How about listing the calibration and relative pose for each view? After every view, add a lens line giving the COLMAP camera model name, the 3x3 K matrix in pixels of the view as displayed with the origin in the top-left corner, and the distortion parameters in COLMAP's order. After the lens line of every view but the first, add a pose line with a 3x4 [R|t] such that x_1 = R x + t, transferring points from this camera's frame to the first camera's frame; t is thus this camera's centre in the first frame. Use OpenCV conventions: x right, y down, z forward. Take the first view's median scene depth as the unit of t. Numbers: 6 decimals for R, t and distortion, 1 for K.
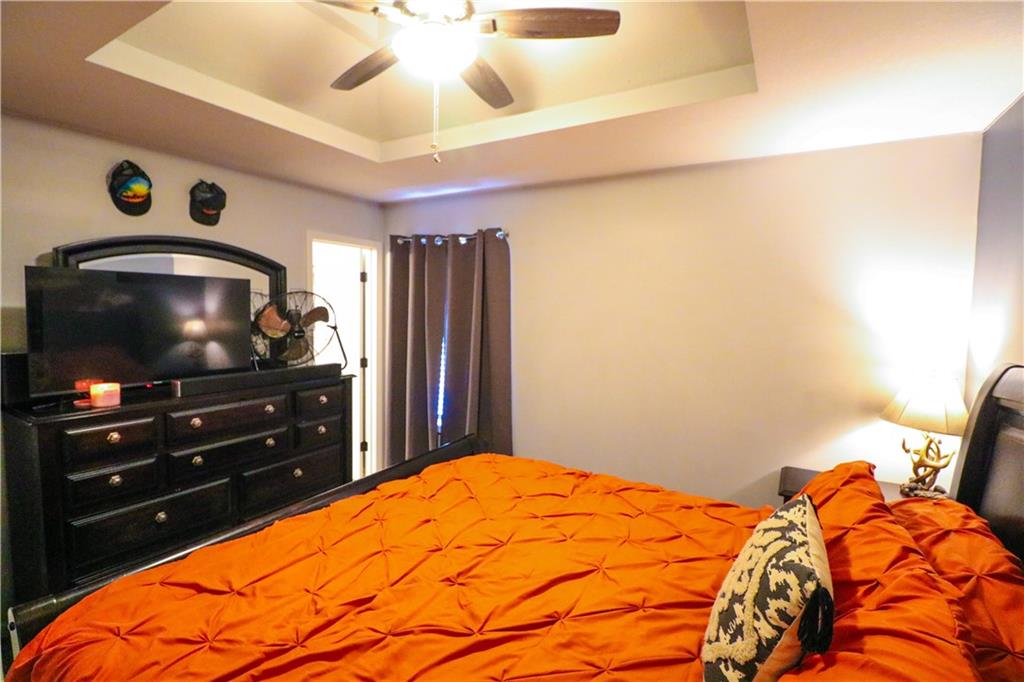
lens RADIAL K [[473.4, 0, 512.7], [0, 473.4, 340.0], [0, 0, 1]] dist [-0.005167, -0.009526]
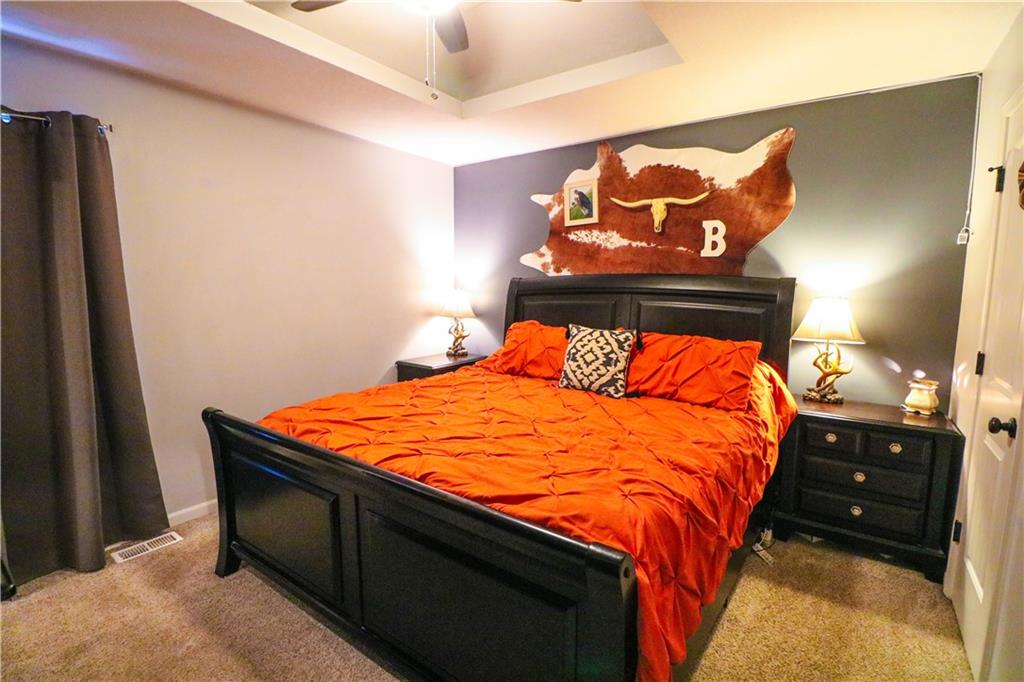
lens RADIAL K [[473.4, 0, 513.1], [0, 473.4, 341.6], [0, 0, 1]] dist [-0.005167, -0.009526]
pose [[0.094355, -0.123591, 0.987837, -2.379018], [0.059855, 0.991173, 0.118291, 0.149494], [-0.993738, 0.047966, 0.100920, 1.376204]]
